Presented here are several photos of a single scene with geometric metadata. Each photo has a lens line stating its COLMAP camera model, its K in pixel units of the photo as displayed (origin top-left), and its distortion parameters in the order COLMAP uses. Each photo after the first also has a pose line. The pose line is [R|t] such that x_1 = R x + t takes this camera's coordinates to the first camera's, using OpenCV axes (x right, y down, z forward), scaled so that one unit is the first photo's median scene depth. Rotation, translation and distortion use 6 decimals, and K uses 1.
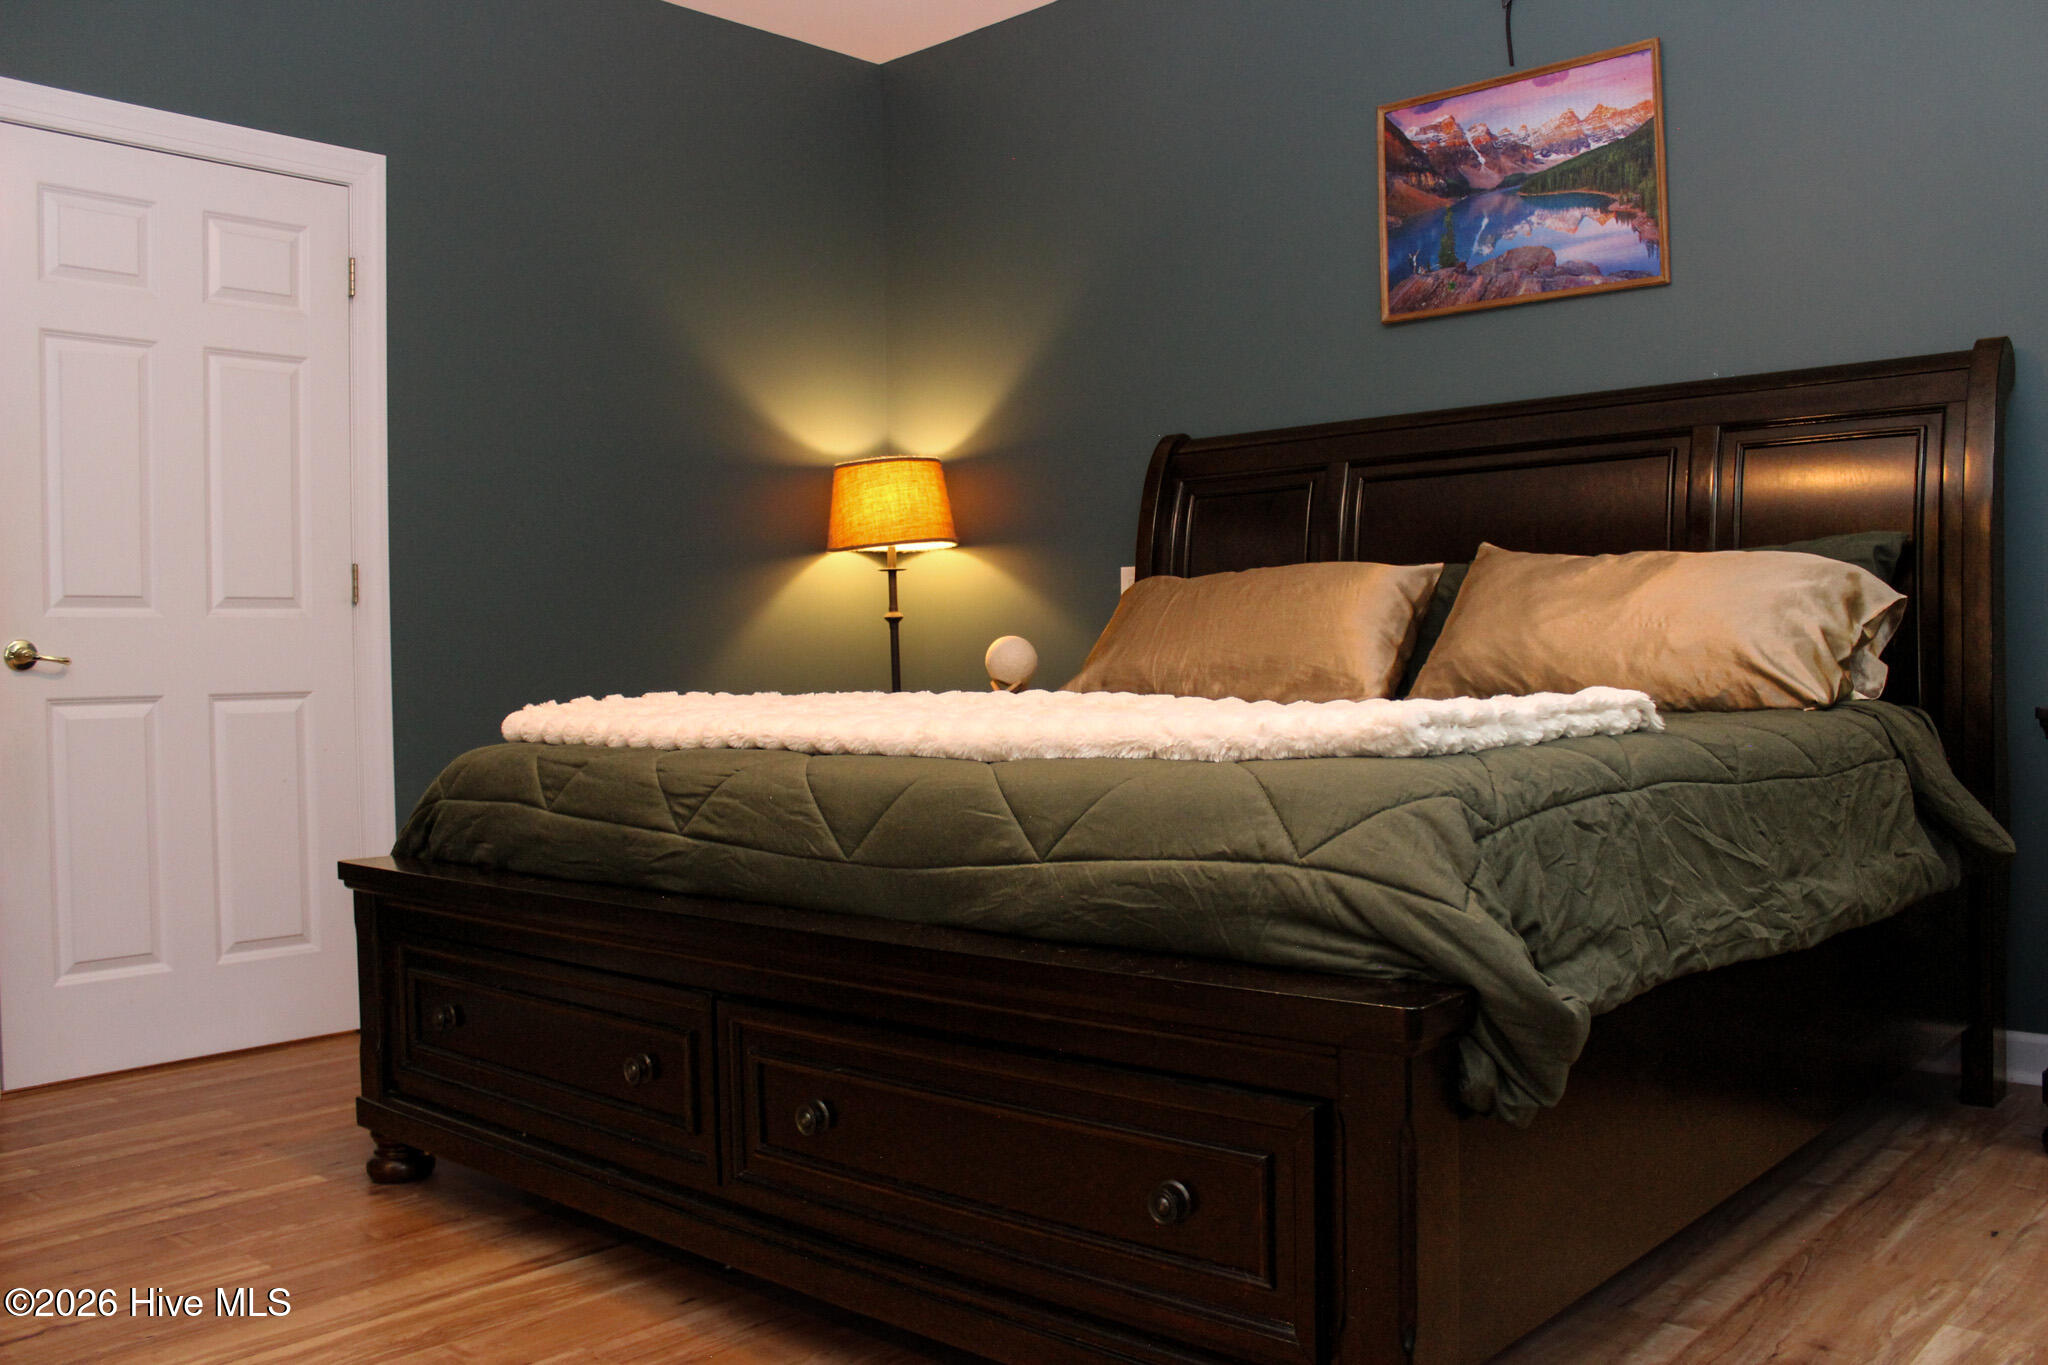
lens RADIAL K [[1718.9, 0, 1024.0], [0, 1718.9, 682.5], [0, 0, 1]] dist [-0.194995, 0.207346]
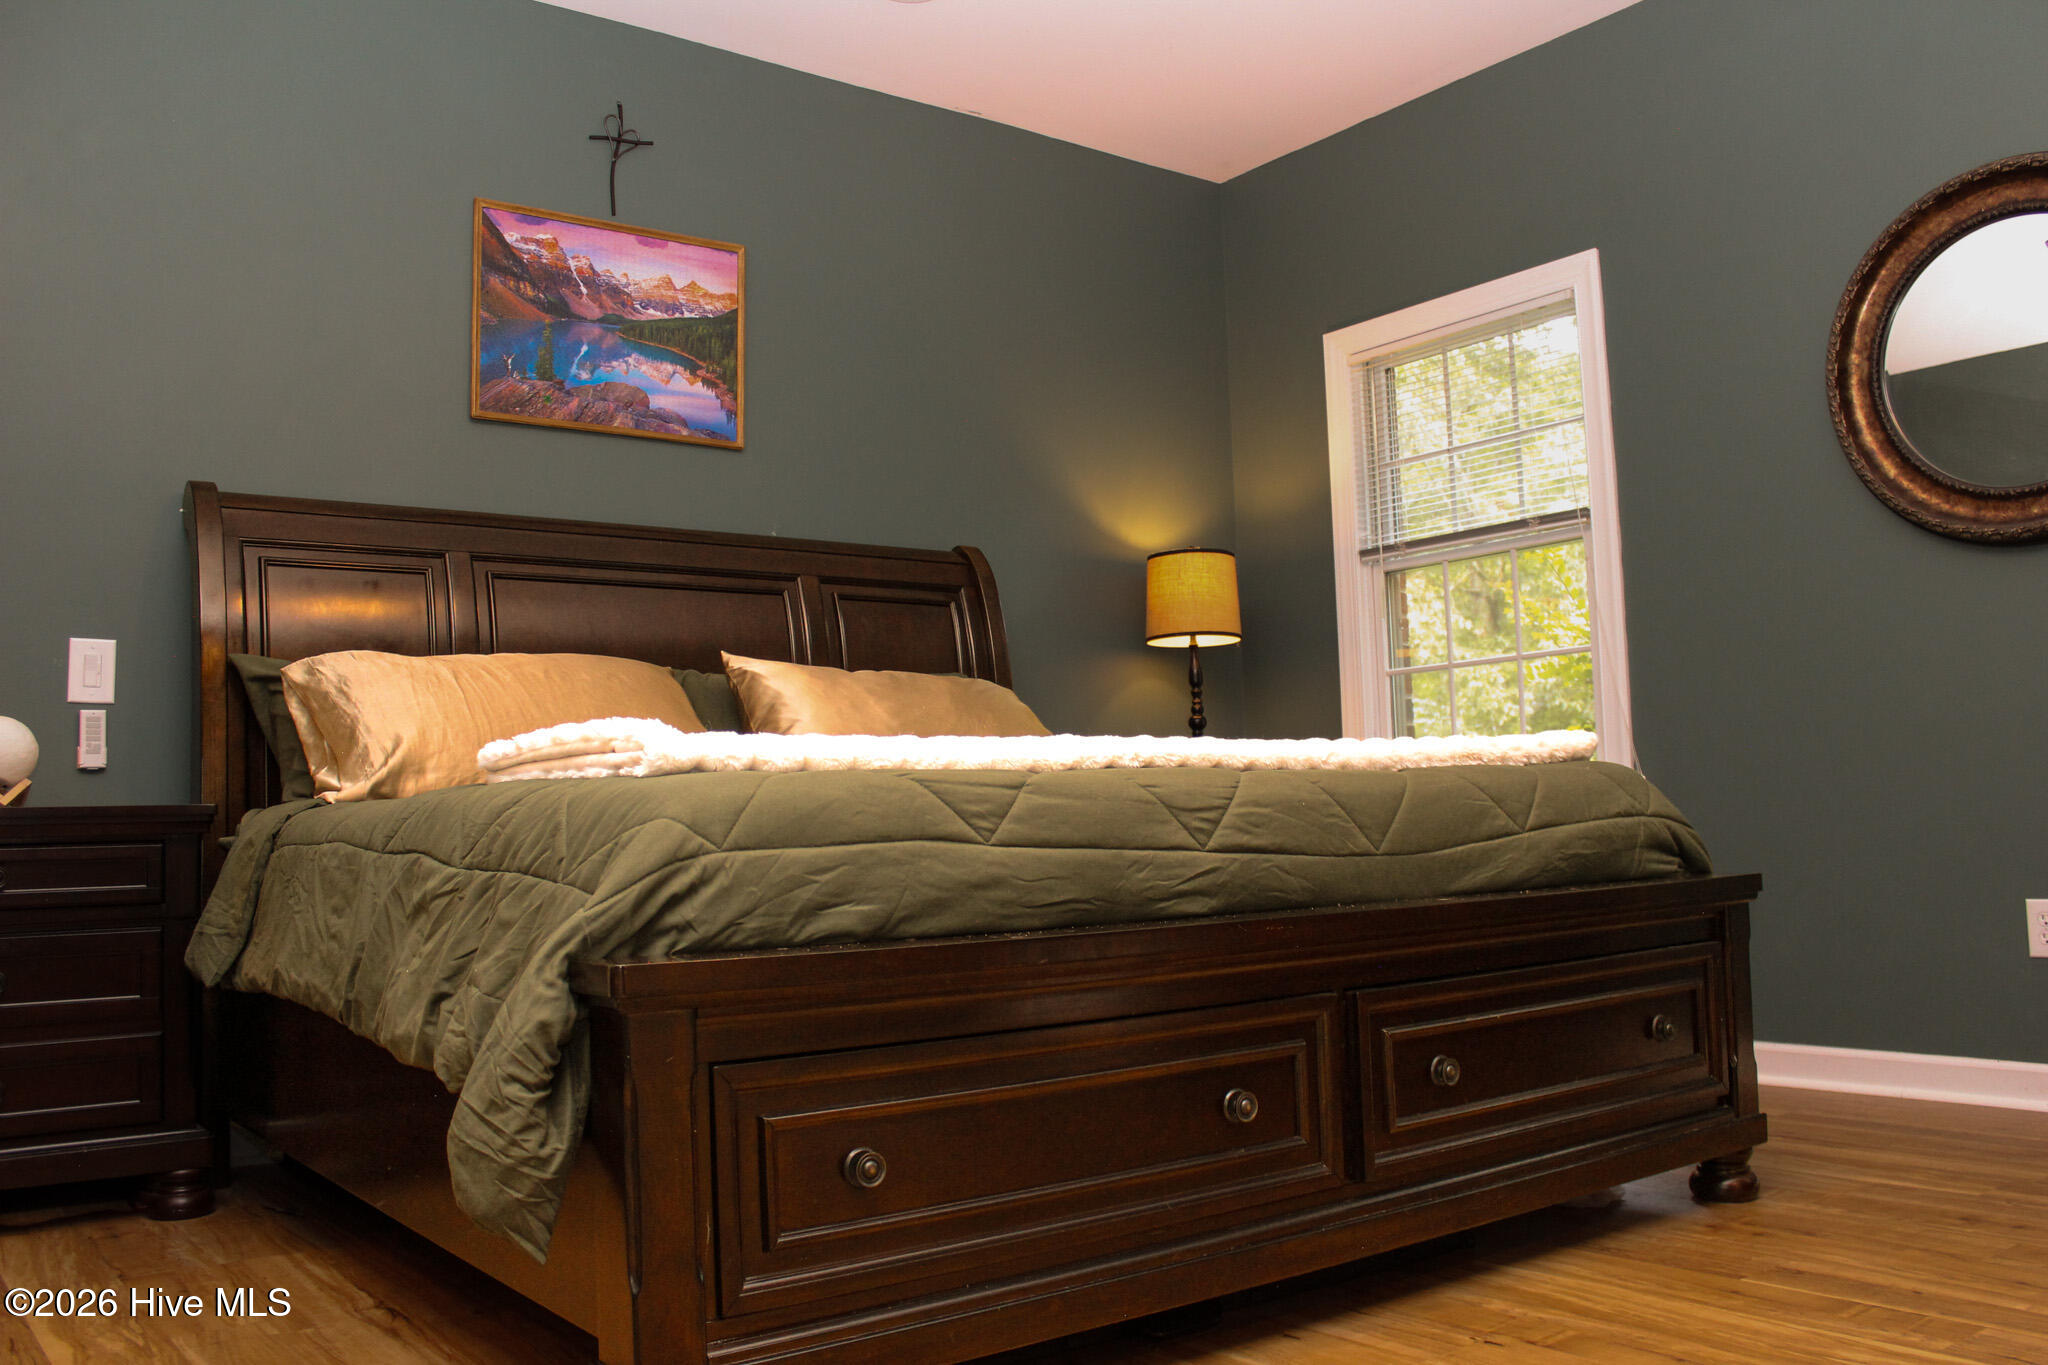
lens RADIAL K [[1718.9, 0, 1024.0], [0, 1718.9, 682.5], [0, 0, 1]] dist [-0.194995, 0.207346]
pose [[0.196157, 0.100484, 0.975410, -0.700355], [0.035950, 0.993330, -0.109560, 0.059405], [-0.979913, 0.056557, 0.191236, 0.560171]]
